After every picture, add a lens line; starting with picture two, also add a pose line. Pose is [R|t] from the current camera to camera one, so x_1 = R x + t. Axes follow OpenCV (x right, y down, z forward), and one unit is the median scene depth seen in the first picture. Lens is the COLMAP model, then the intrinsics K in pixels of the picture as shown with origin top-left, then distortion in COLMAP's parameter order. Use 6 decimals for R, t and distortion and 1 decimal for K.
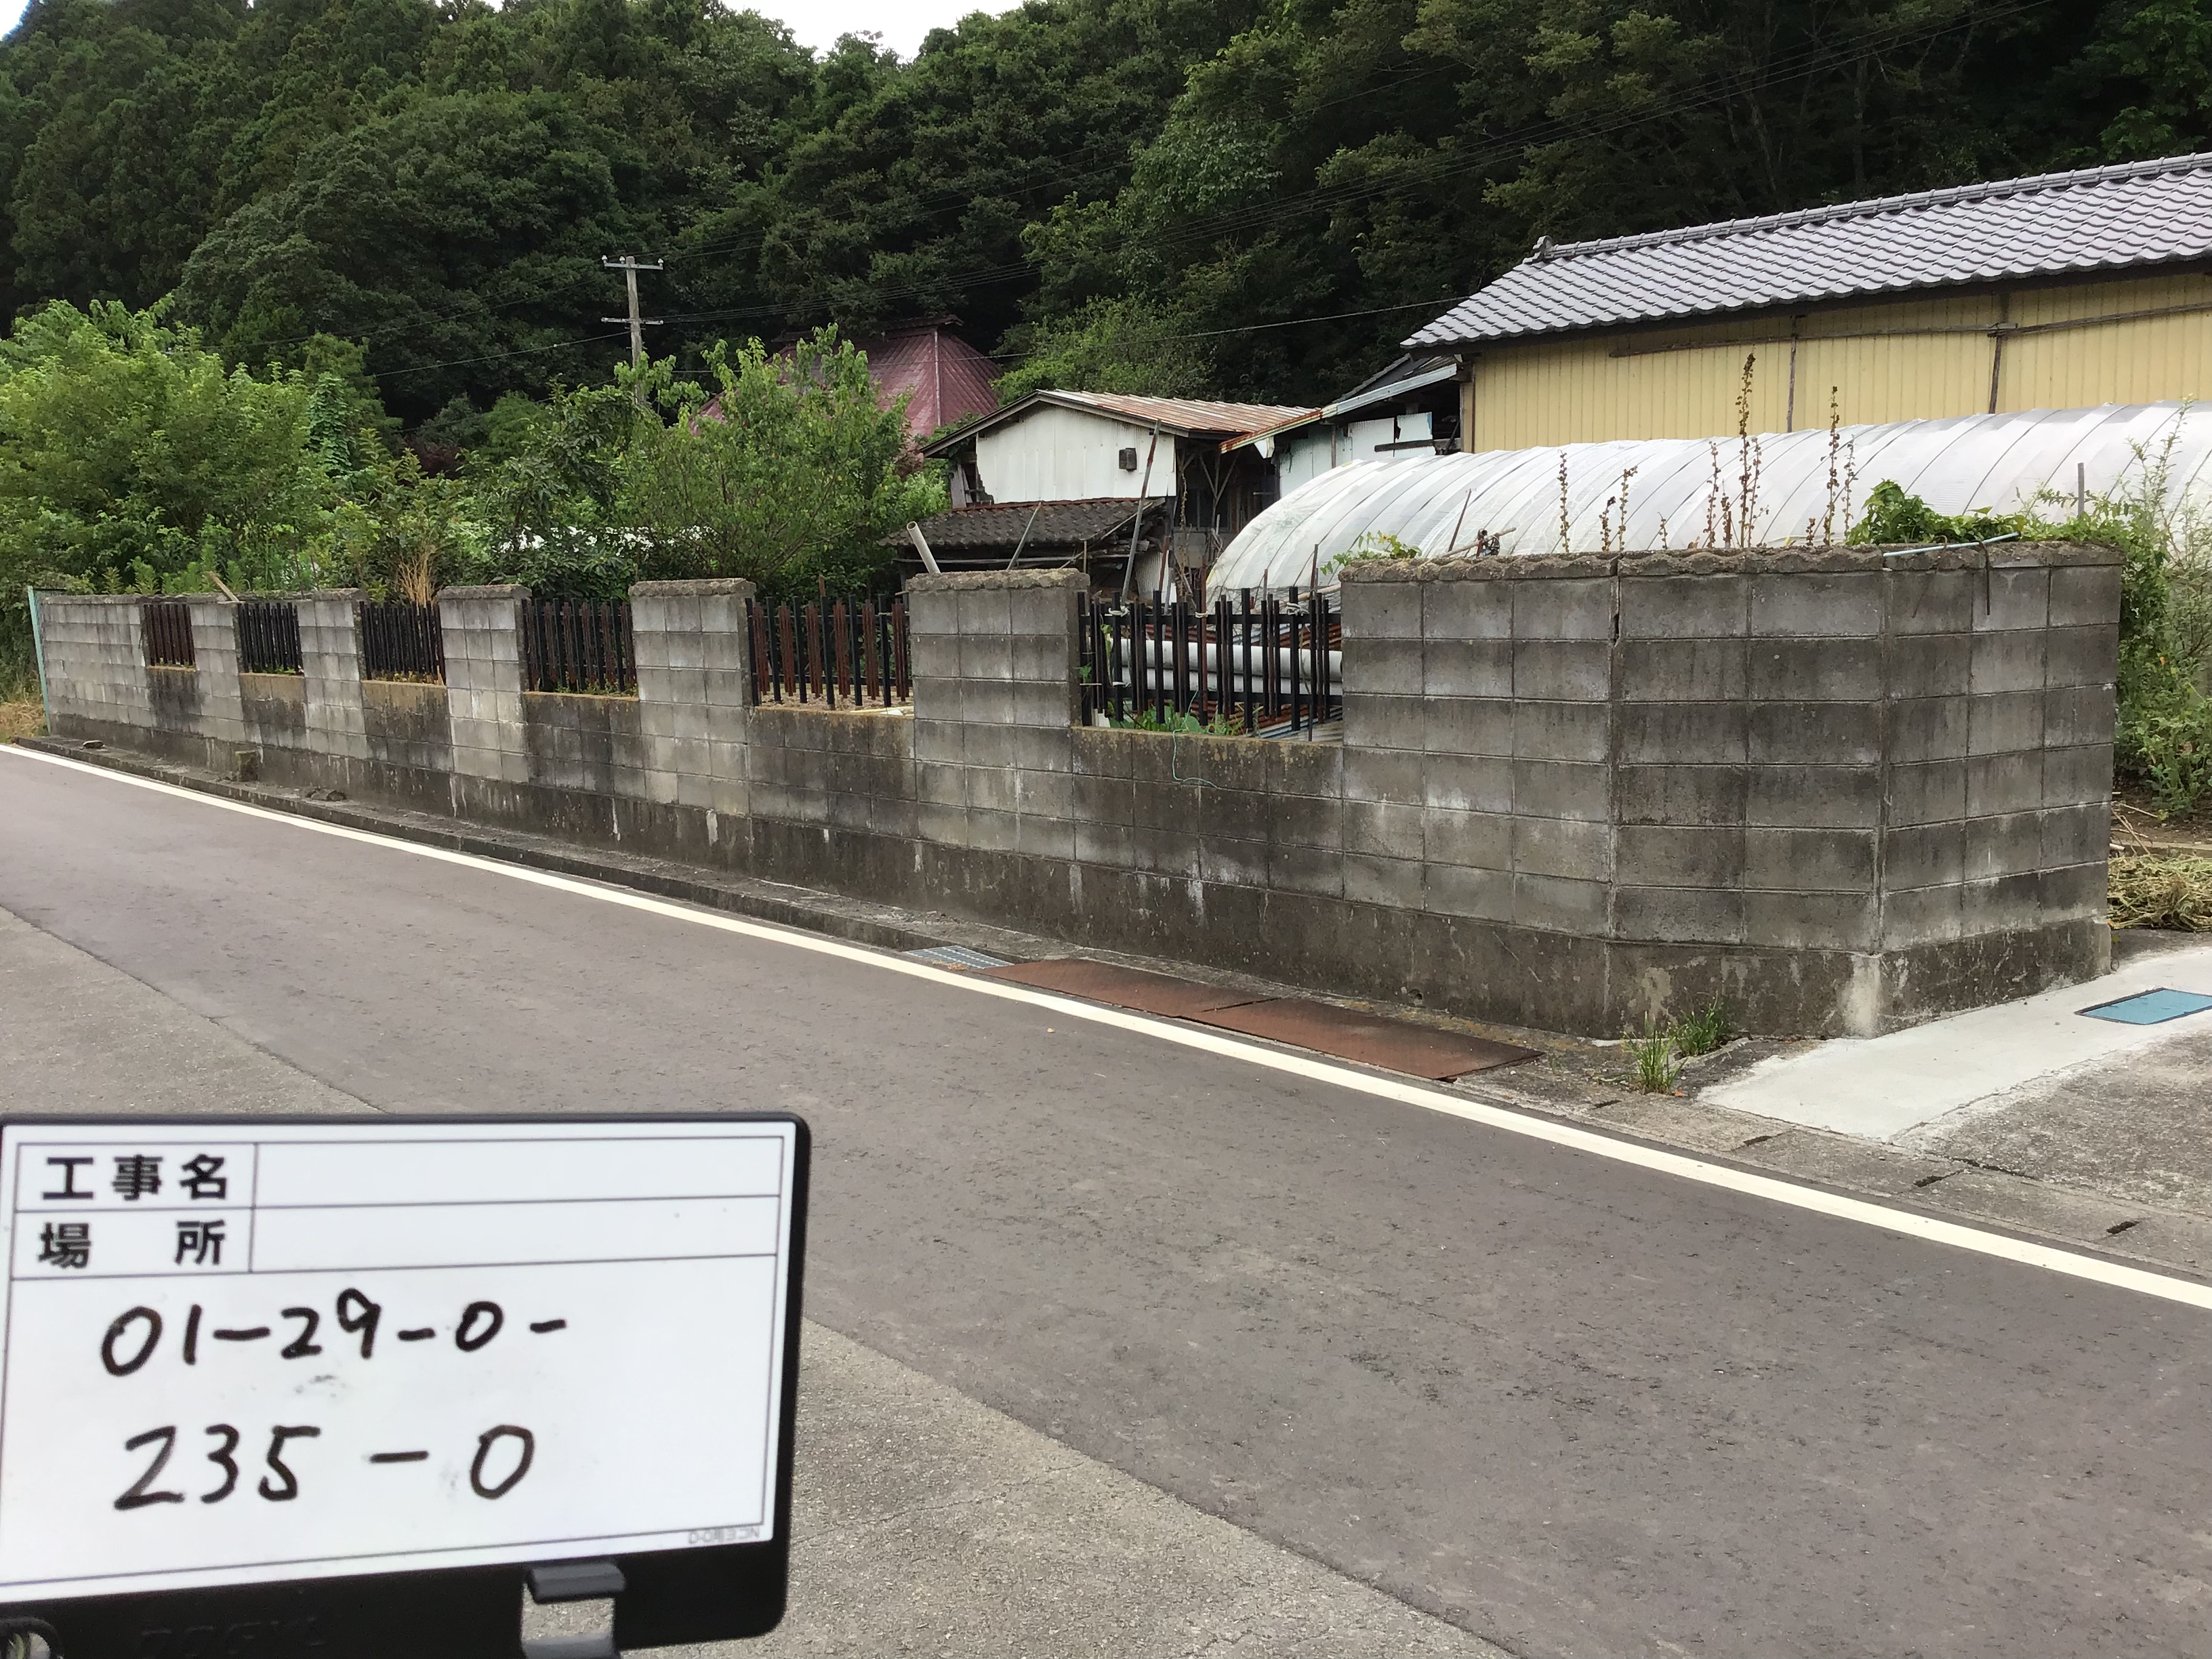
lens RADIAL K [[1981.9, 0, 1090.0], [0, 1981.9, 823.9], [0, 0, 1]] dist [0.098946, -0.193263]
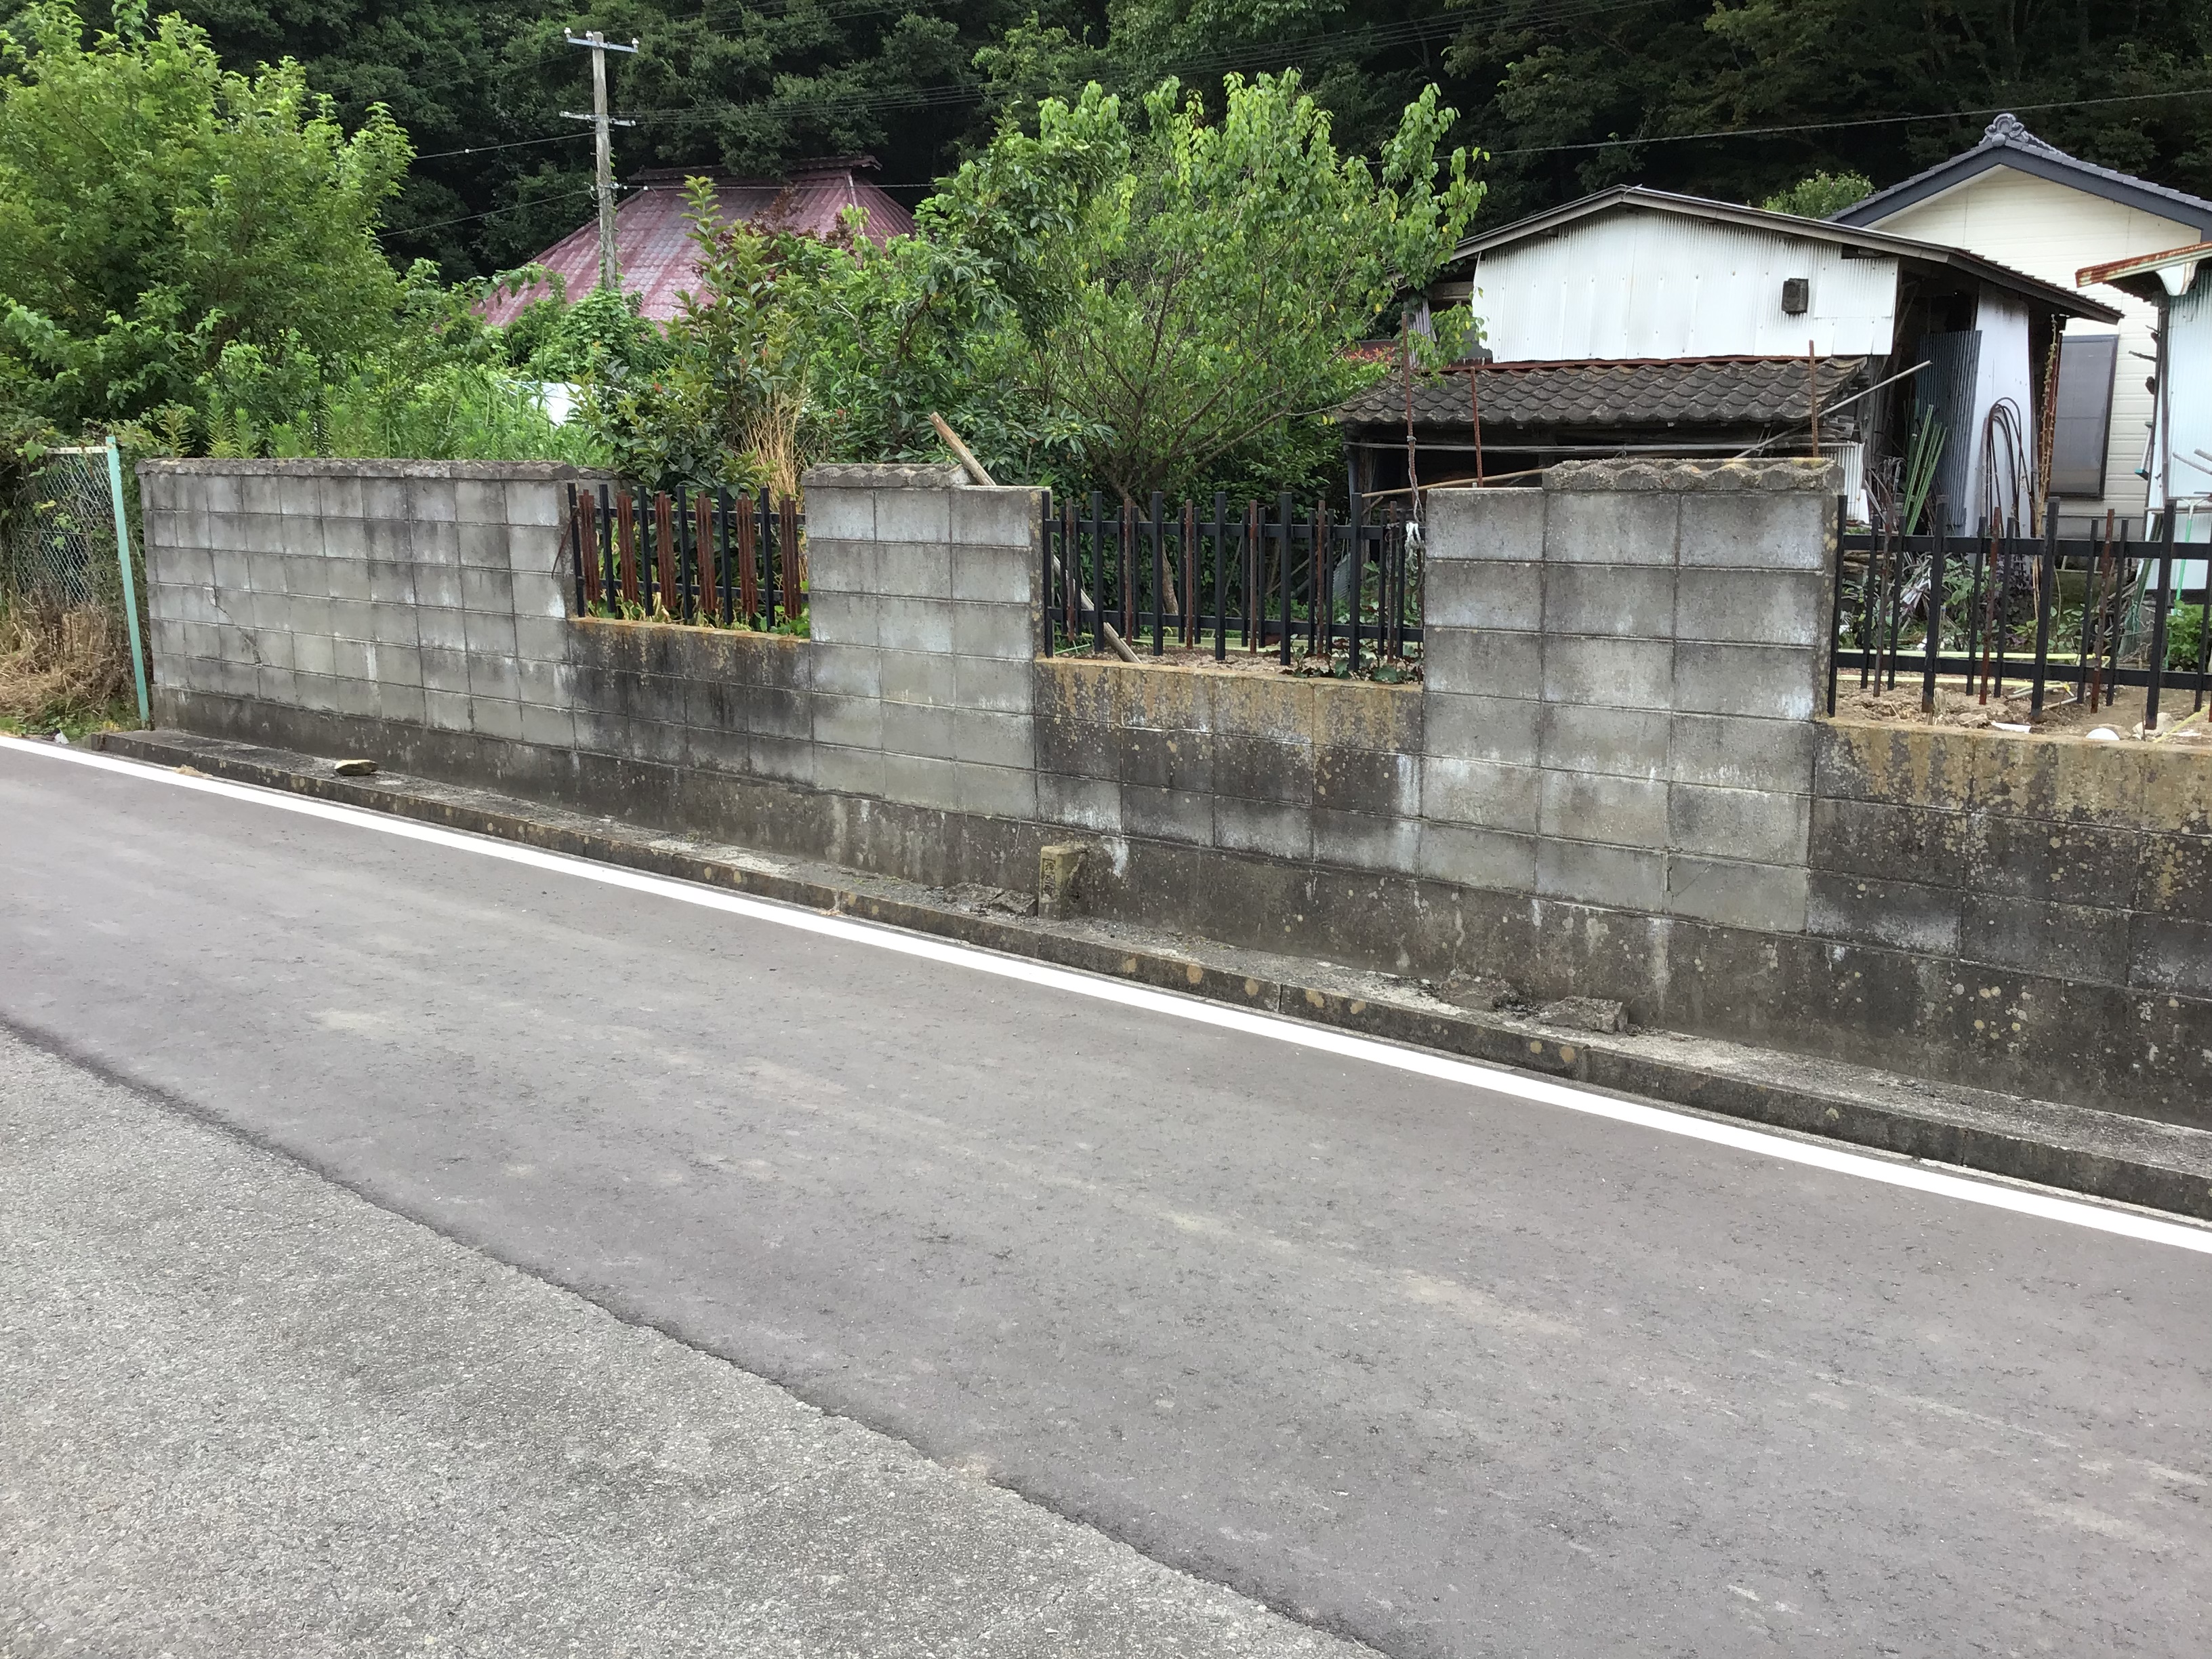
lens RADIAL K [[1973.7, 0, 1088.8], [0, 1973.7, 832.7], [0, 0, 1]] dist [0.000203, -0.005263]
pose [[0.984613, -0.002144, 0.174738, -0.429599], [-0.007263, 0.998559, 0.053178, -0.053655], [-0.174600, -0.053629, 0.983178, 0.524659]]
